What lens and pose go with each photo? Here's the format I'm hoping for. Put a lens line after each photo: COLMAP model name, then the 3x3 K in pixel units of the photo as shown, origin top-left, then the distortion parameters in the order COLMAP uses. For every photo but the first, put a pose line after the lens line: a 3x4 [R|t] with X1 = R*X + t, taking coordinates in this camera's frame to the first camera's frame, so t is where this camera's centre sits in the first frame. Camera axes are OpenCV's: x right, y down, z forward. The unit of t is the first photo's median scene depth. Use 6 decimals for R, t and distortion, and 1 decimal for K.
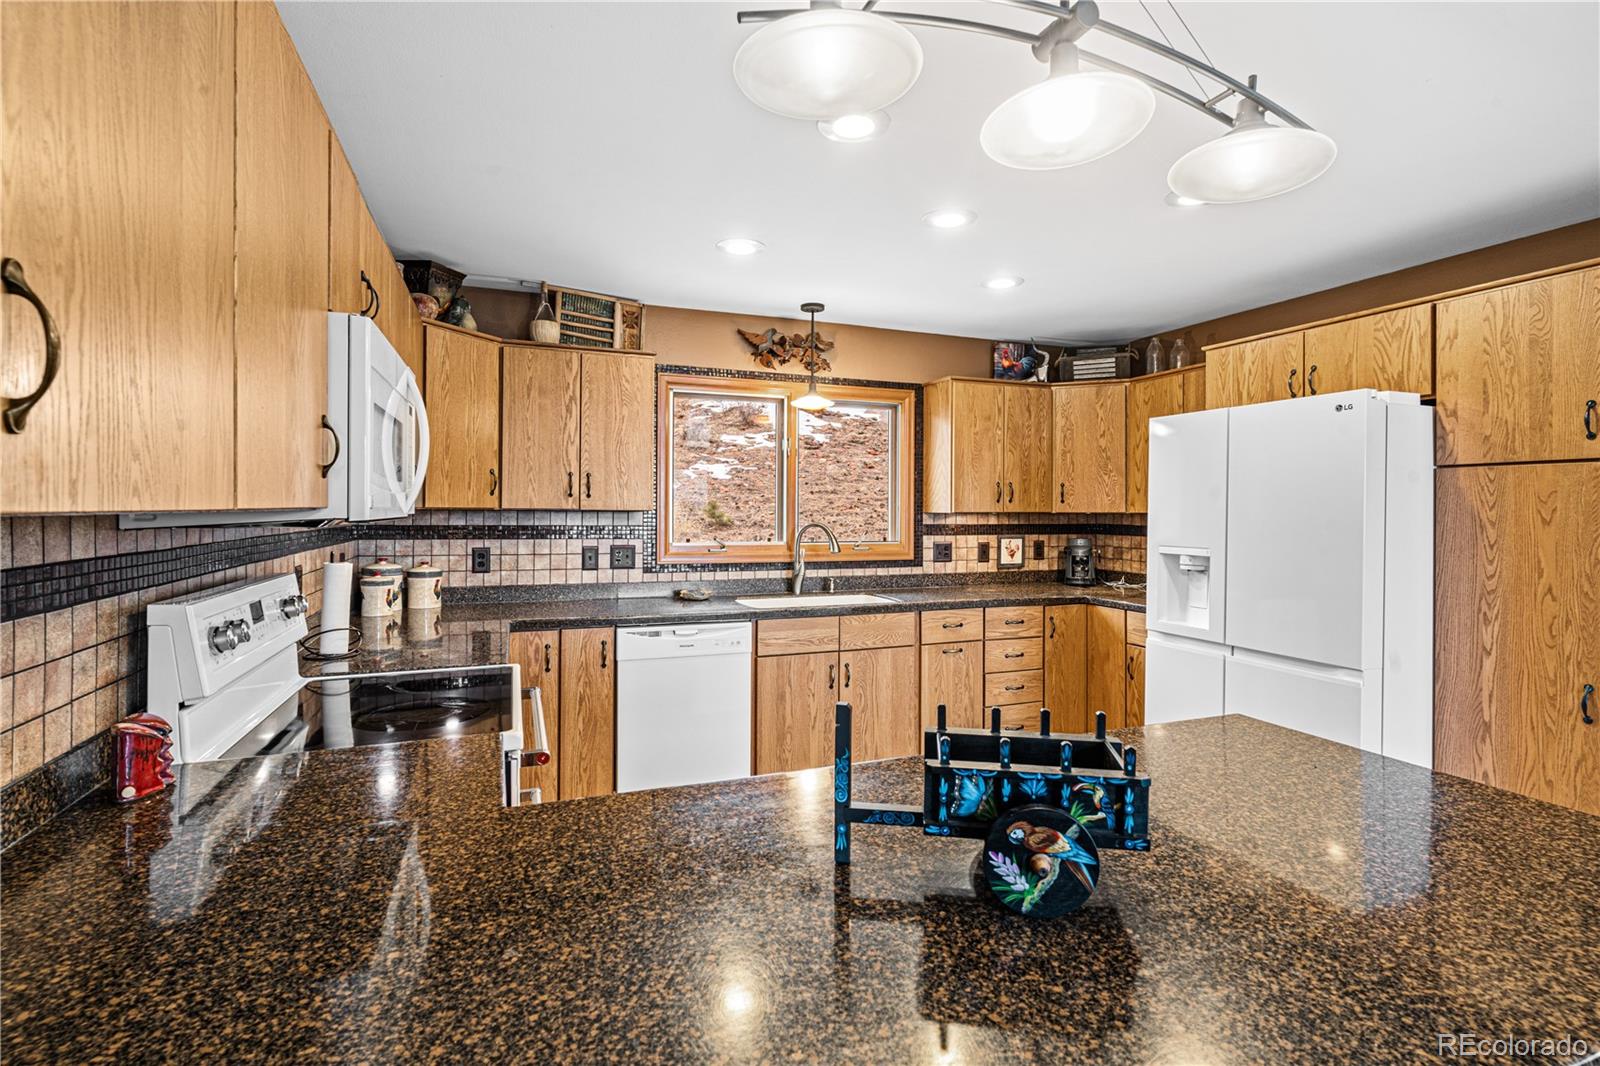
lens RADIAL K [[766.6, 0, 802.2], [0, 766.6, 514.5], [0, 0, 1]] dist [0.003438, 0.000183]
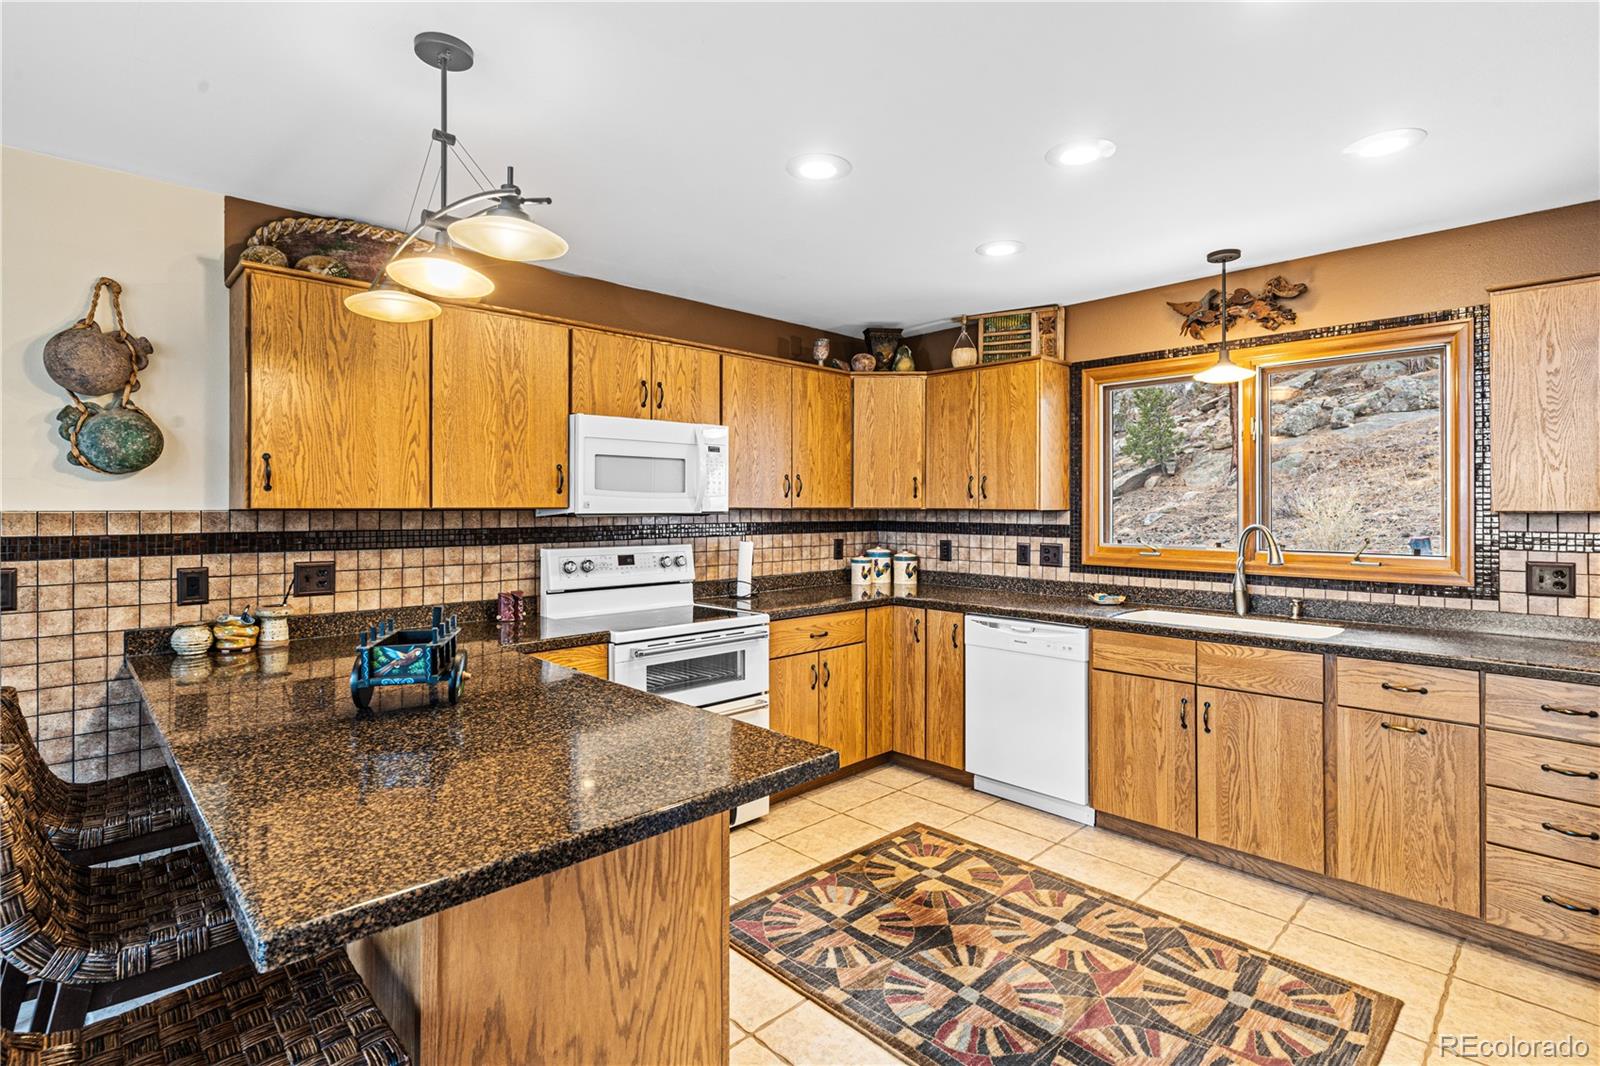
lens RADIAL K [[766.6, 0, 802.2], [0, 766.6, 514.5], [0, 0, 1]] dist [0.003438, 0.000183]
pose [[0.391614, 0.001464, -0.920129, 0.625793], [-0.006358, 0.999979, -0.001115, 0.004372], [0.920108, 0.006287, 0.391615, 0.307389]]
